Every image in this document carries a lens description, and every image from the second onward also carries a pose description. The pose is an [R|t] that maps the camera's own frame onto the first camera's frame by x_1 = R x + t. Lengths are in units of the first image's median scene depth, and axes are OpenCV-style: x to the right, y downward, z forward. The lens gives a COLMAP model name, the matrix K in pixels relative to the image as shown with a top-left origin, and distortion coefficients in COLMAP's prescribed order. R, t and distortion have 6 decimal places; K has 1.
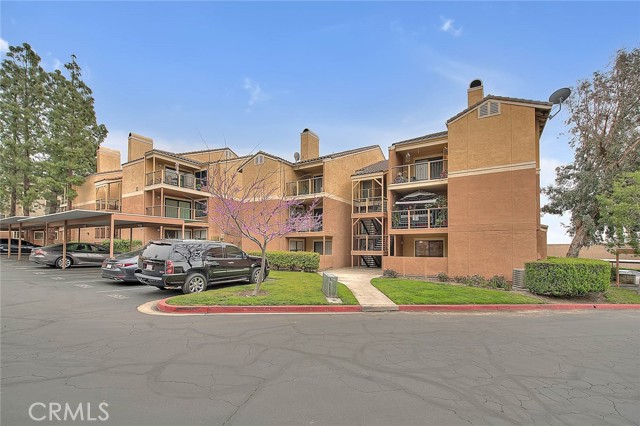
lens RADIAL K [[283.0, 0, 344.3], [0, 283.0, 247.5], [0, 0, 1]] dist [-0.010297, -0.000034]
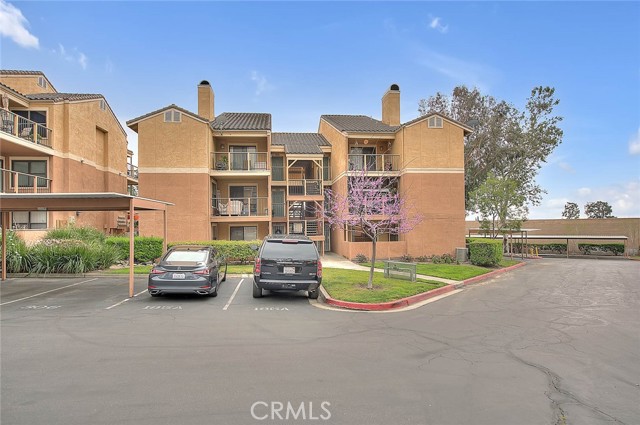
lens RADIAL K [[361.6, 0, 317.5], [0, 361.6, 217.5], [0, 0, 1]] dist [-0.006054, 0.000676]
pose [[0.789467, -0.002329, 0.613789, -0.676342], [0.010923, 0.999888, -0.010256, -0.040515], [-0.613696, 0.014801, 0.789404, 0.038894]]
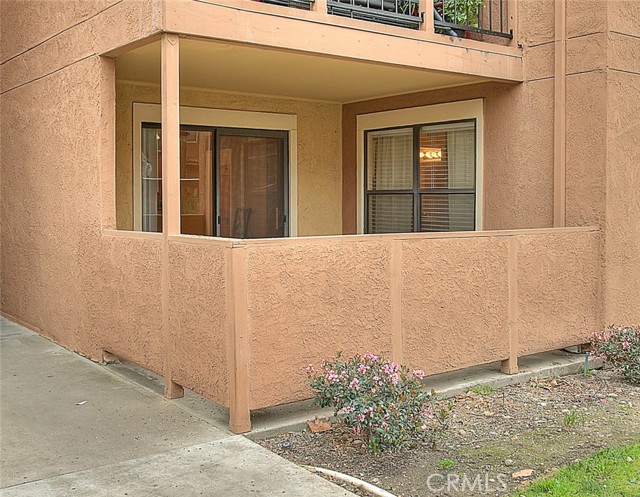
lens RADIAL K [[767.1, 0, 323.5], [0, 767.1, 218.2], [0, 0, 1]] dist [0.011194, 0.000000]
pose [[0.385324, -0.031569, 0.922241, -0.082616], [-0.008736, 0.999245, 0.037855, 0.012367], [-0.922740, -0.022643, 0.384757, 0.787546]]
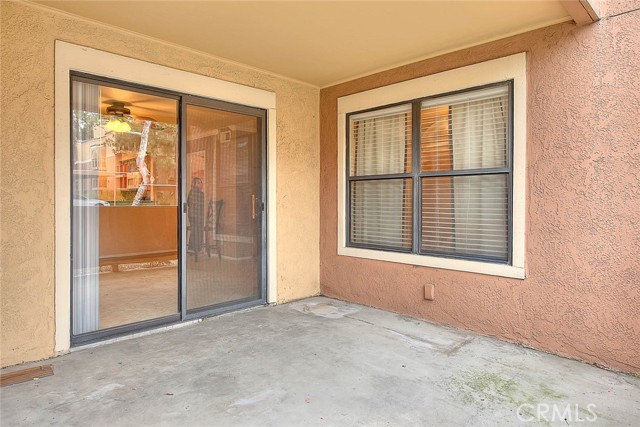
lens RADIAL K [[392.8, 0, 311.6], [0, 392.8, 201.8], [0, 0, 1]] dist [0.004834, -0.001012]
pose [[0.255171, -0.012033, 0.966821, 0.152409], [-0.008619, 0.999855, 0.014719, 0.025377], [-0.966857, -0.012089, 0.255030, 0.916515]]
